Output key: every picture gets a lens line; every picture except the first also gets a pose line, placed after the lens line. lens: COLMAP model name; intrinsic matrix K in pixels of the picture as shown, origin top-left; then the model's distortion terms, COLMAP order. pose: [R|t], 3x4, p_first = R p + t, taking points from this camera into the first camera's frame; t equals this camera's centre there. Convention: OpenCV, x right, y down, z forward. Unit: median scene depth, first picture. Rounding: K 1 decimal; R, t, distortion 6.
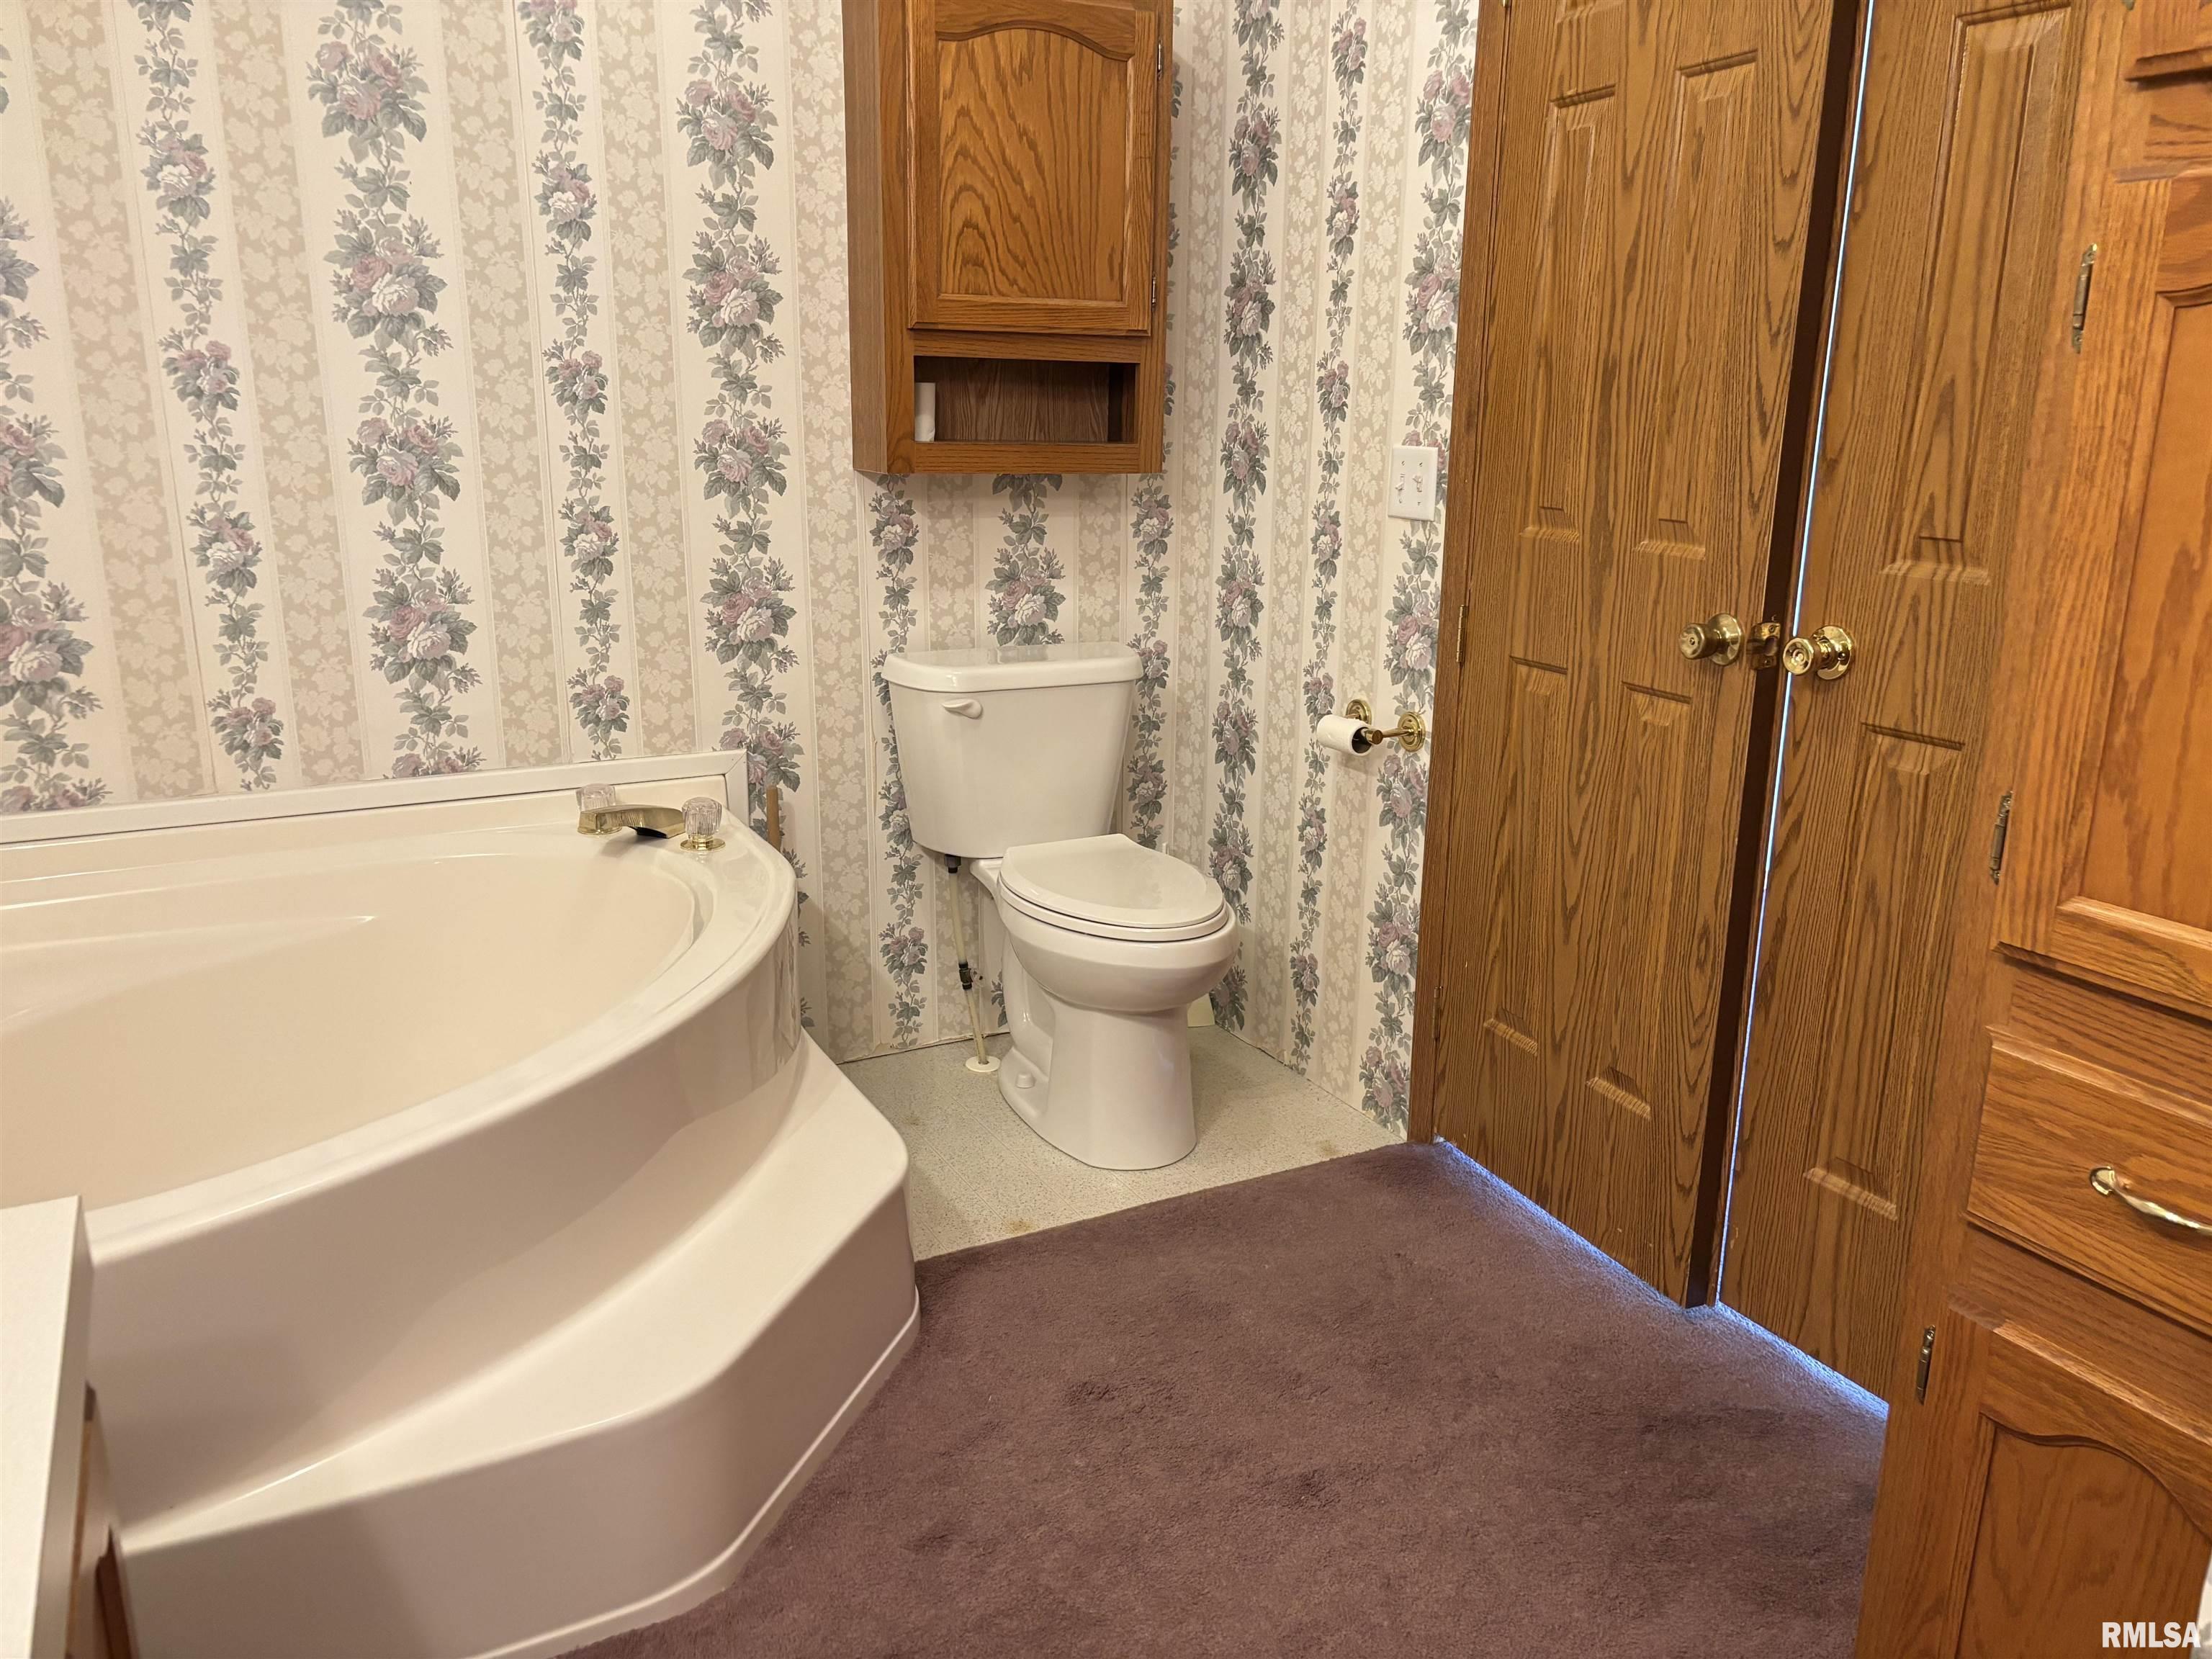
lens RADIAL K [[1666.7, 0, 1097.7], [0, 1666.7, 832.0], [0, 0, 1]] dist [0.029592, -0.050859]
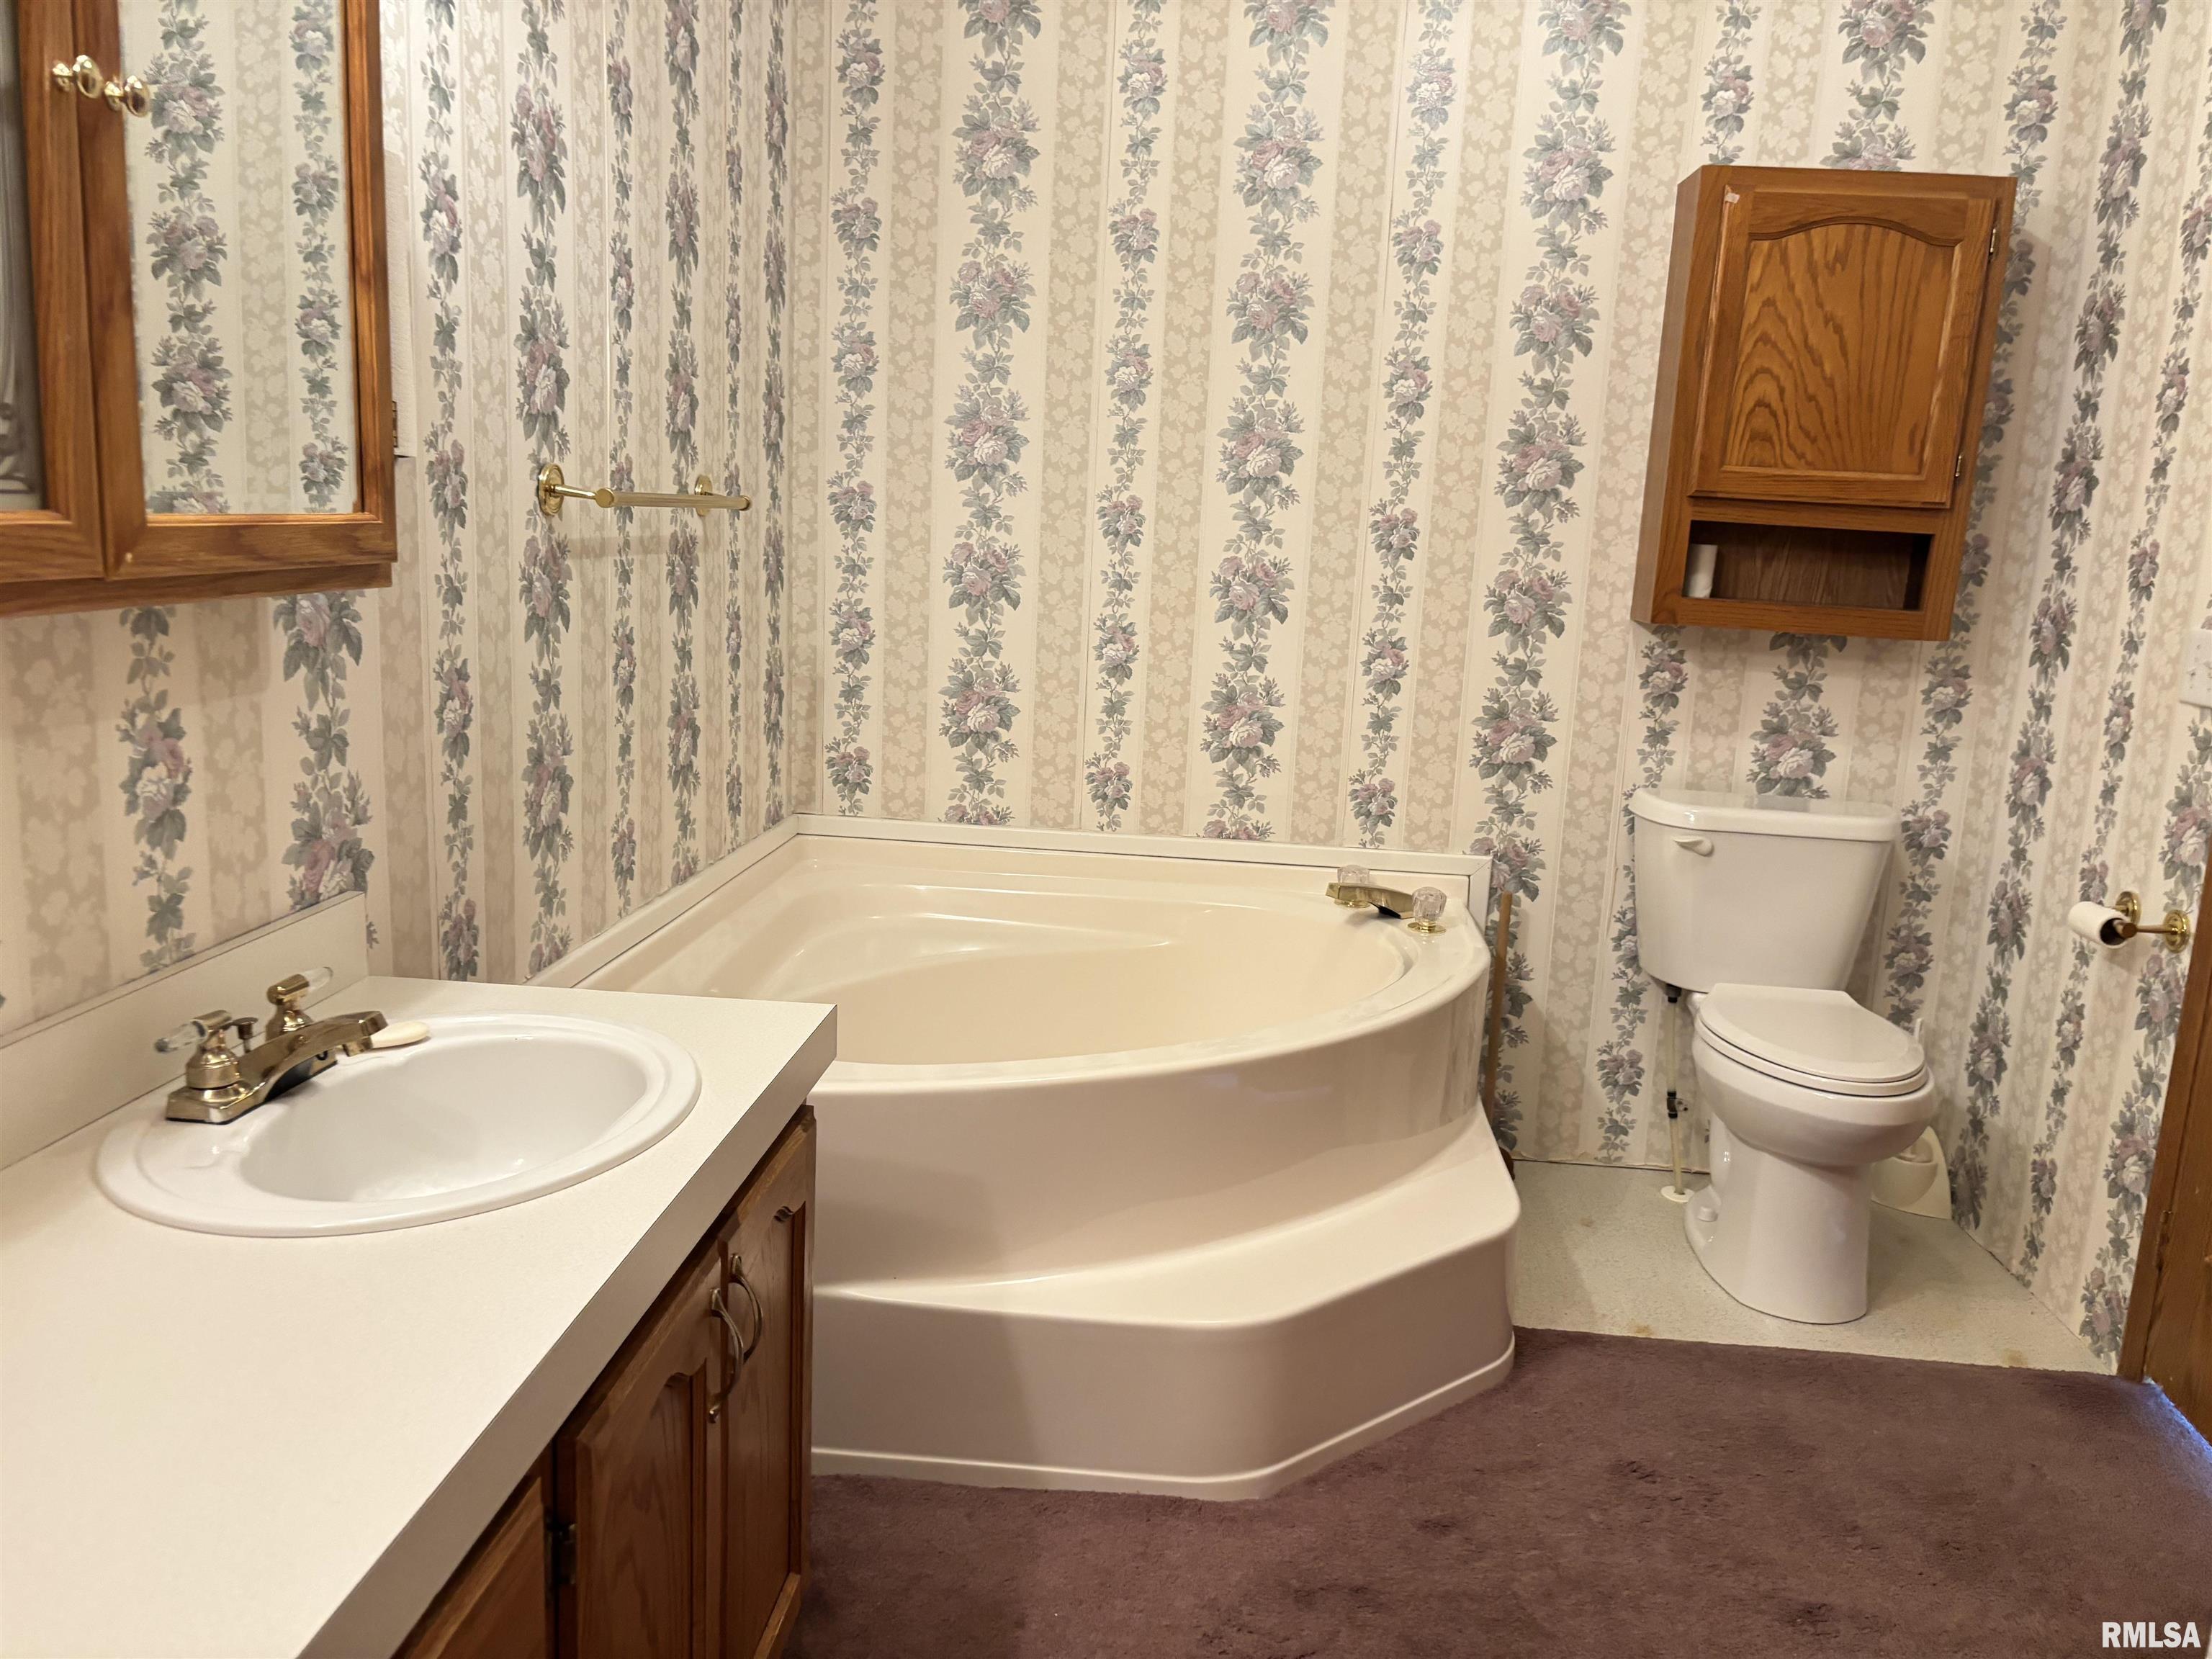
lens RADIAL K [[1666.7, 0, 1086.0], [0, 1666.7, 829.8], [0, 0, 1]] dist [0.029592, -0.050859]
pose [[0.840345, 0.127609, -0.526817, 0.159045], [-0.174050, 0.983953, -0.039294, 0.025943], [0.513349, 0.124713, 0.849070, -0.105416]]
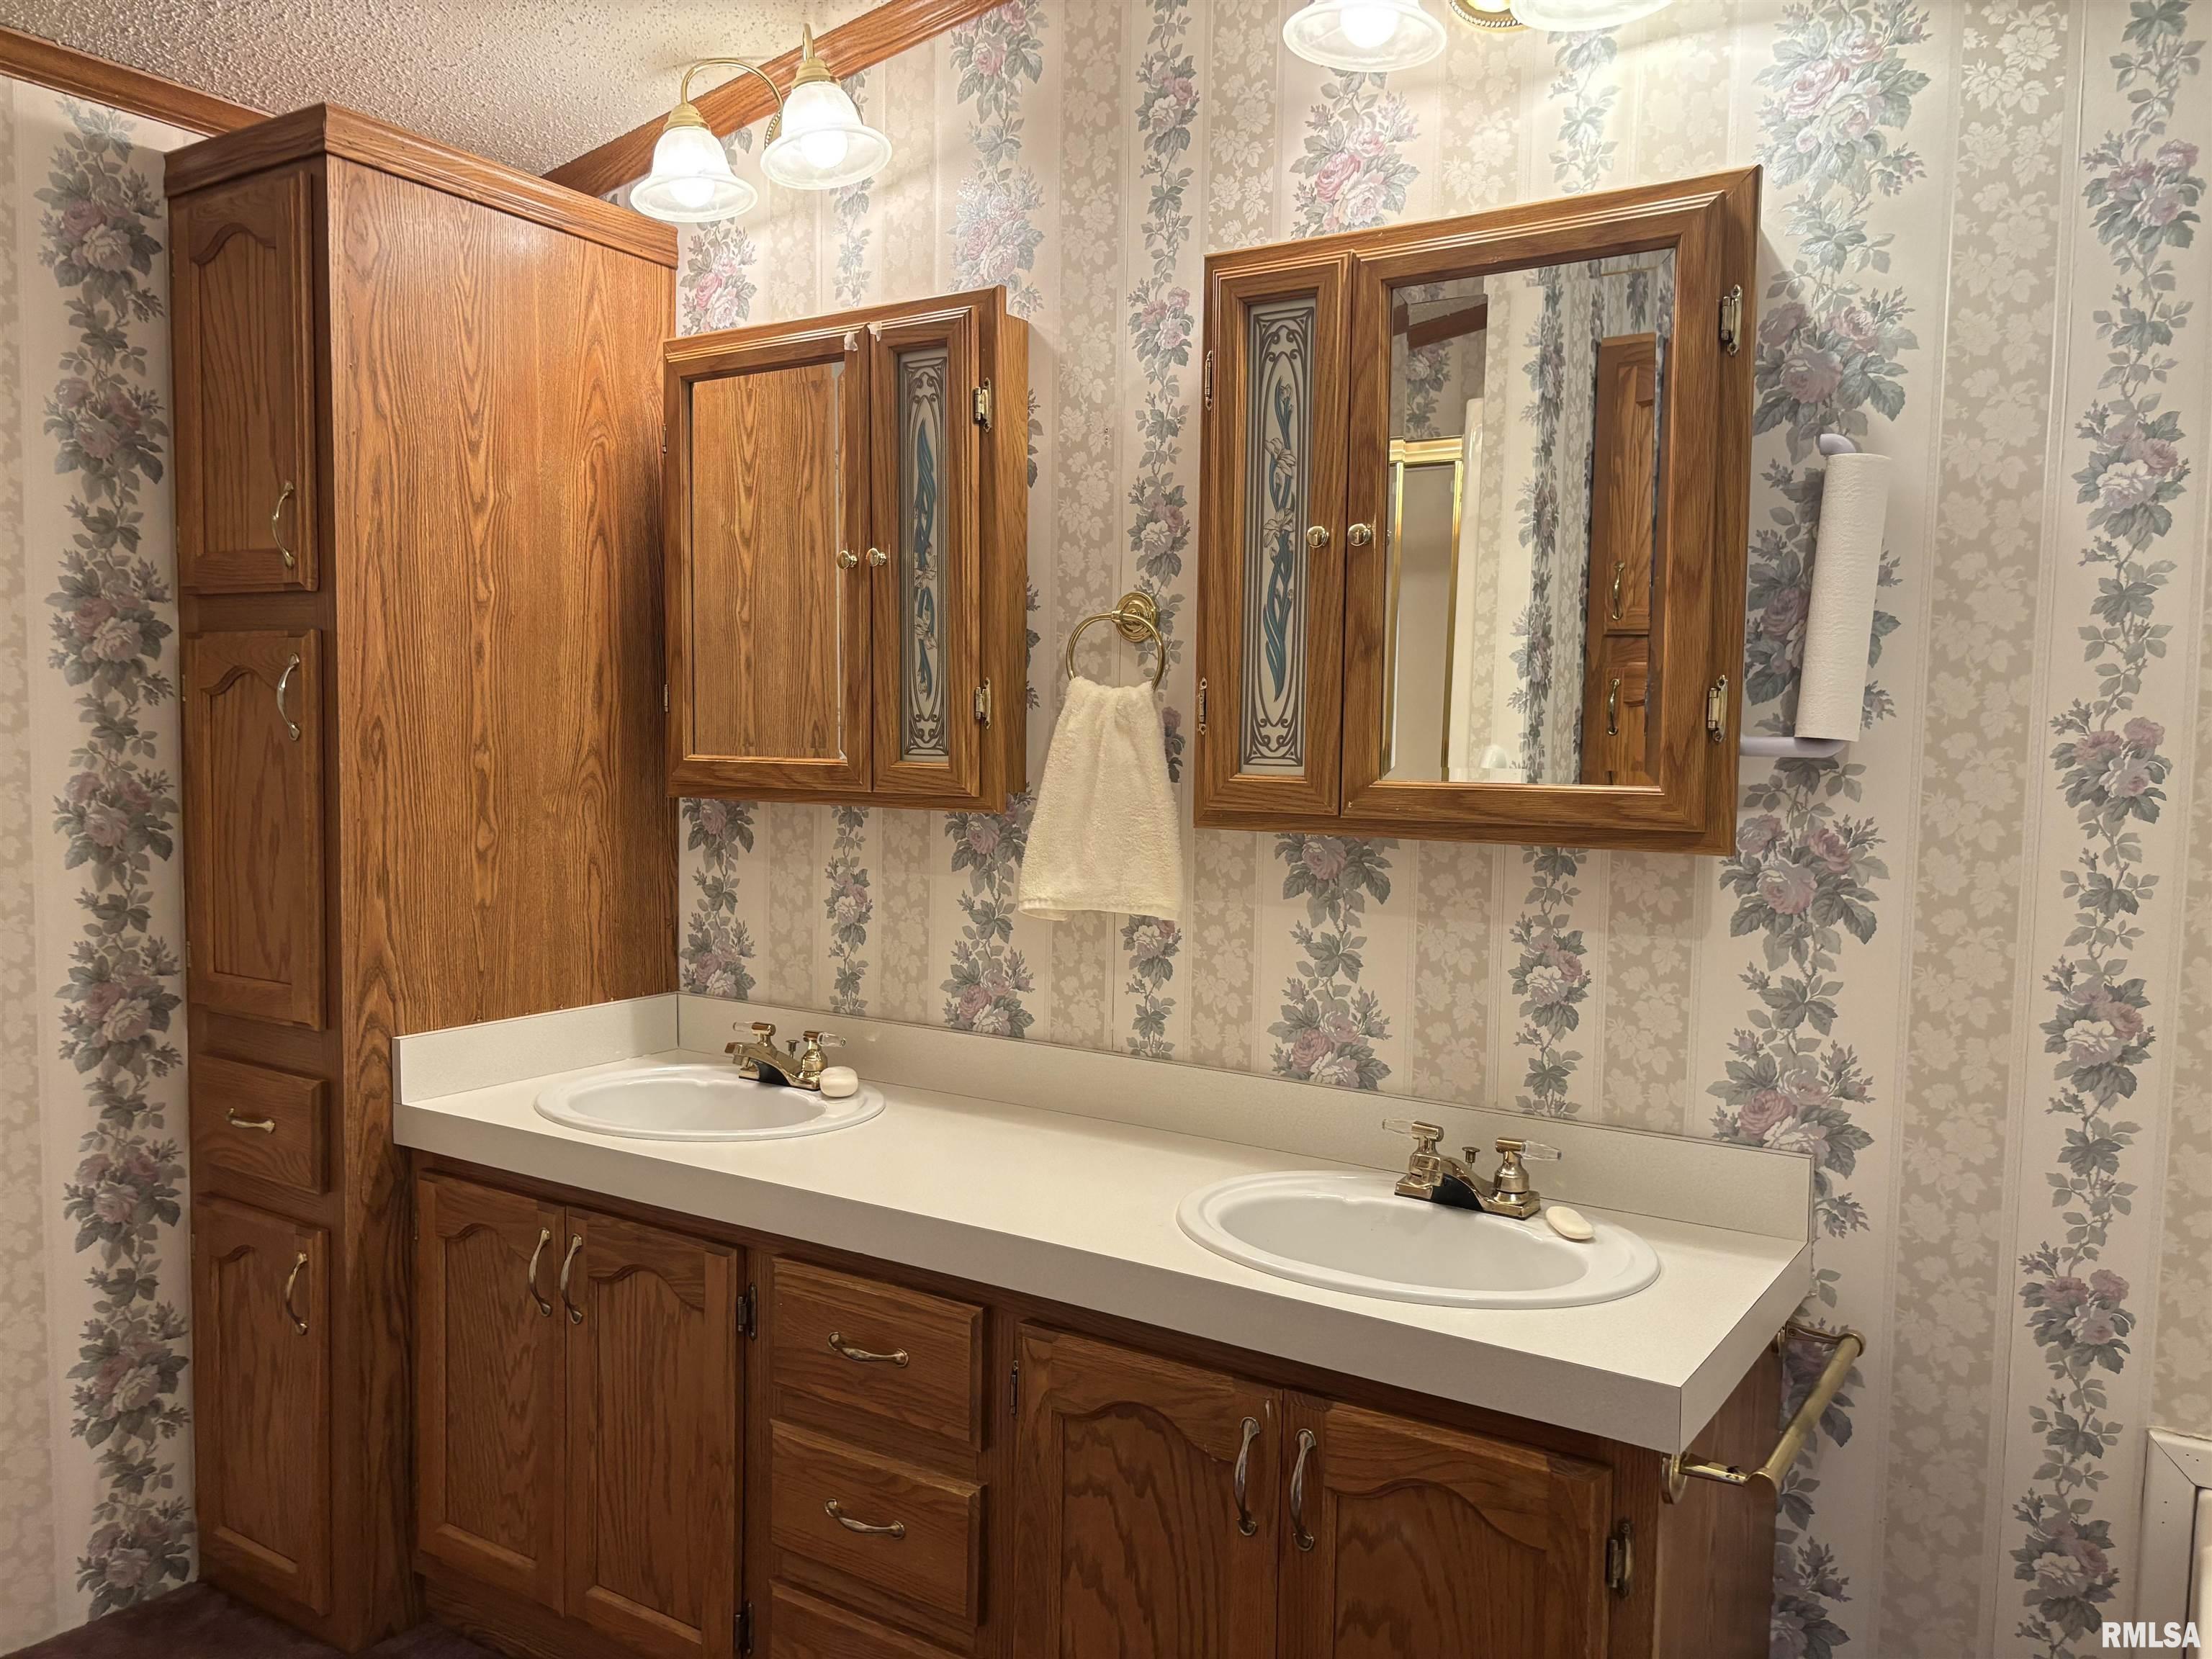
lens RADIAL K [[1666.7, 0, 1098.2], [0, 1666.7, 841.6], [0, 0, 1]] dist [0.029592, -0.050859]
pose [[-0.878757, 0.007466, -0.477211, 0.138014], [-0.147434, 0.946728, 0.286303, -0.423649], [0.453927, 0.321947, -0.830843, 1.513038]]
